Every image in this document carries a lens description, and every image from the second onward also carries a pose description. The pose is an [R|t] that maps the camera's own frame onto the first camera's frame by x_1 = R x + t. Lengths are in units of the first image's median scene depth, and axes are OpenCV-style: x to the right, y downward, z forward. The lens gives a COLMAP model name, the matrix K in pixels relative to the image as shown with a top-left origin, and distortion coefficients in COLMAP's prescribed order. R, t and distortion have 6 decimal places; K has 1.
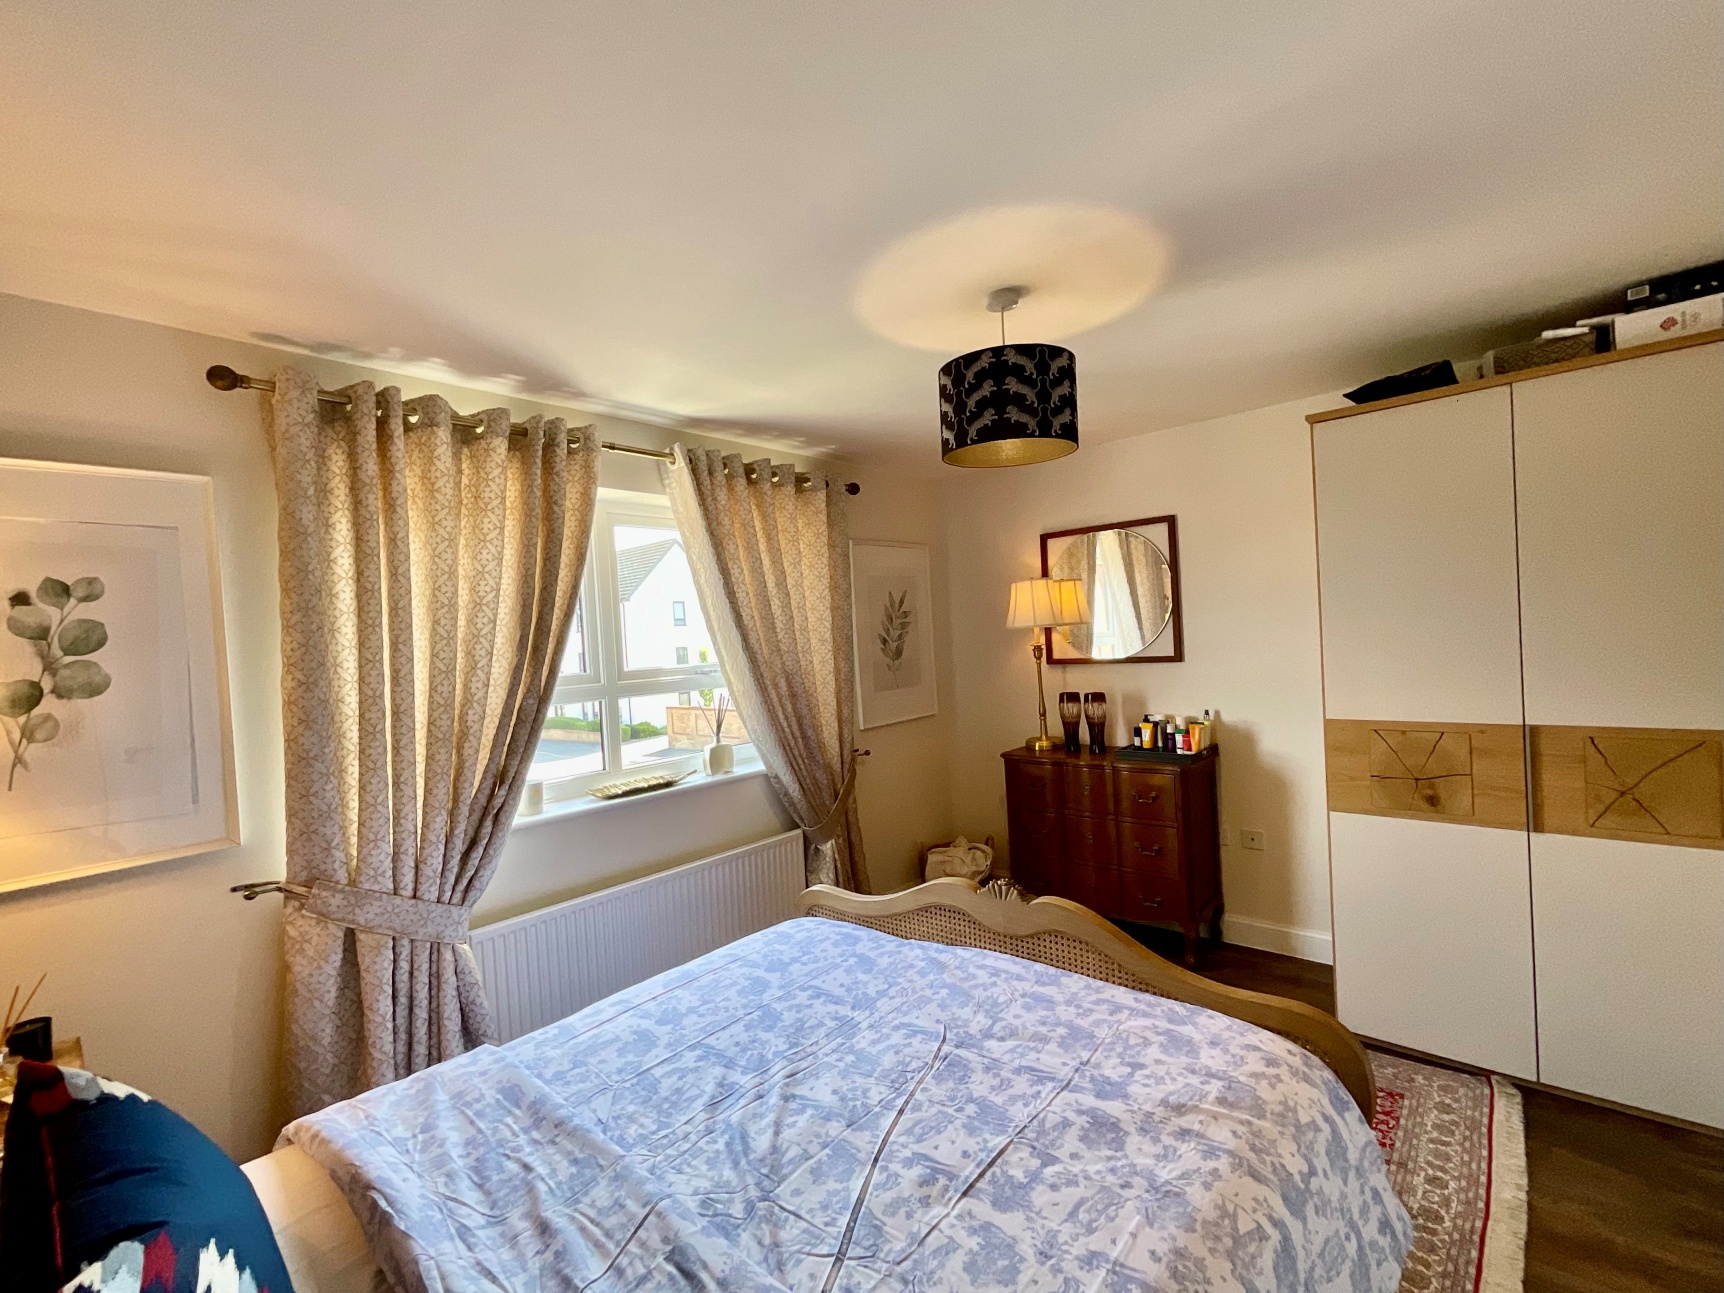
lens RADIAL K [[748.7, 0, 858.3], [0, 748.7, 642.1], [0, 0, 1]] dist [0.003044, 0.000153]
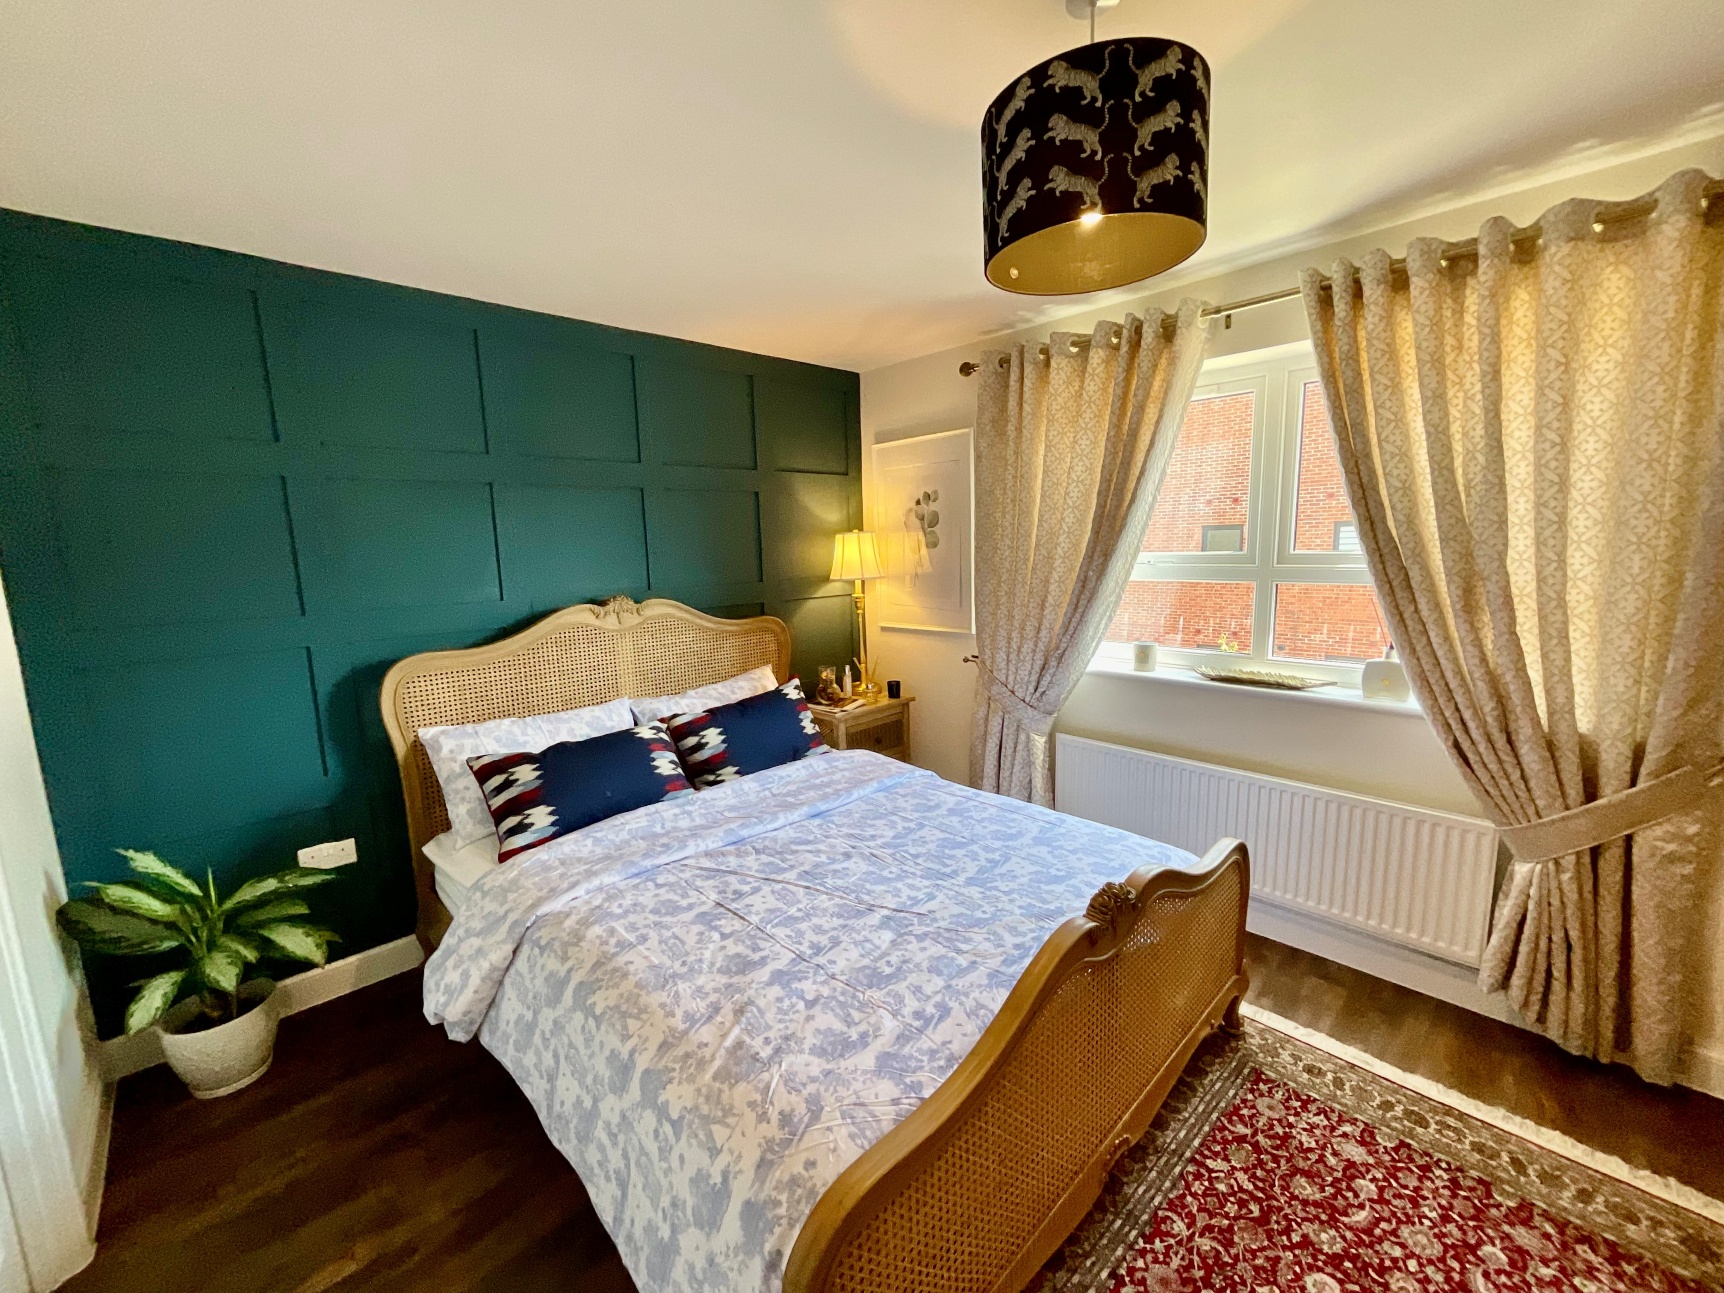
lens RADIAL K [[695.2, 0, 862.2], [0, 695.2, 650.5], [0, 0, 1]] dist [-0.001953, -0.000154]
pose [[-0.080508, 0.210392, -0.974296, 0.968811], [0.024948, 0.977588, 0.209042, -0.059725], [0.996442, -0.007477, -0.083953, 0.964186]]
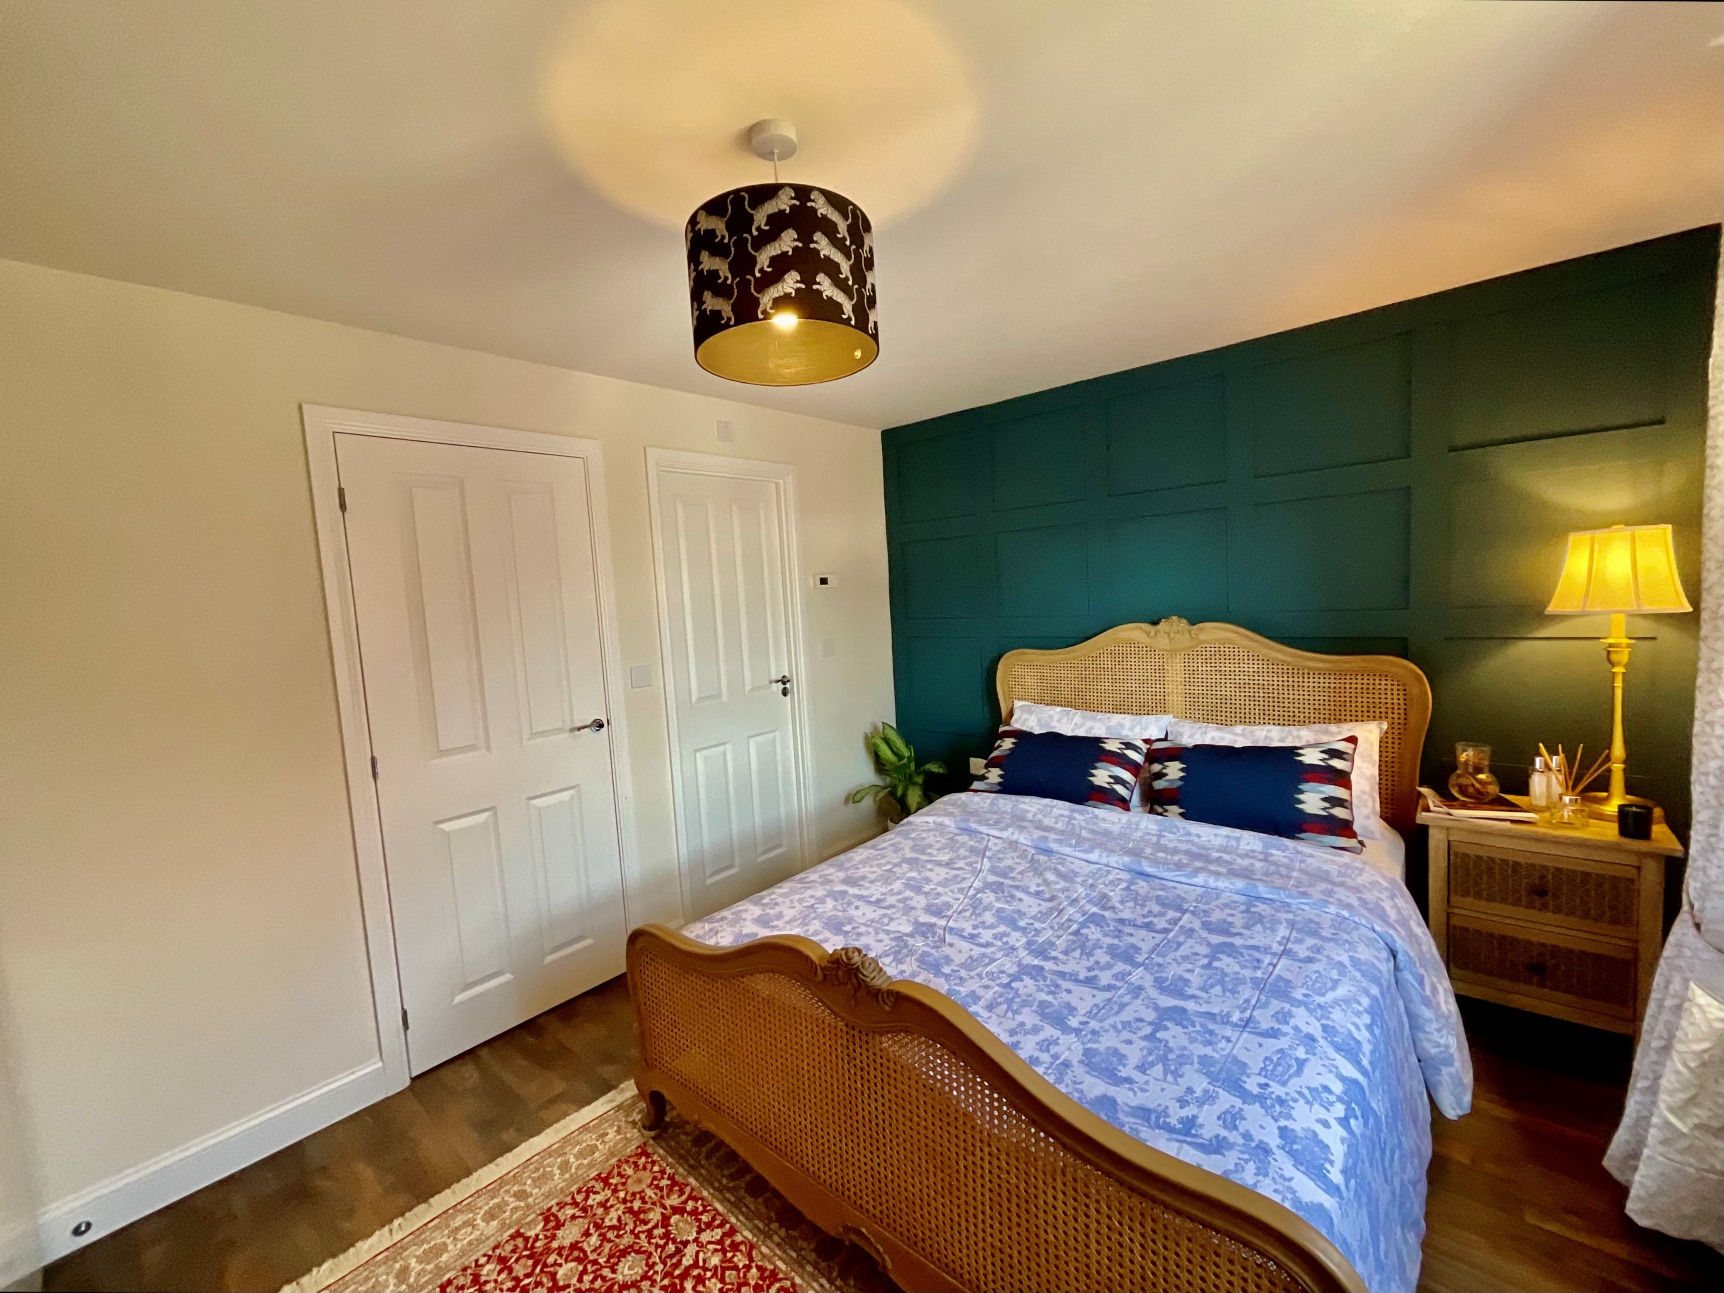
lens RADIAL K [[700.0, 0, 860.7], [0, 700.0, 647.0], [0, 0, 1]] dist [-0.008285, 0.003918]
pose [[-0.993292, 0.115553, -0.004367, 0.186944], [0.114660, 0.989104, 0.092343, -0.030704], [0.014990, 0.091223, -0.995718, 1.924168]]
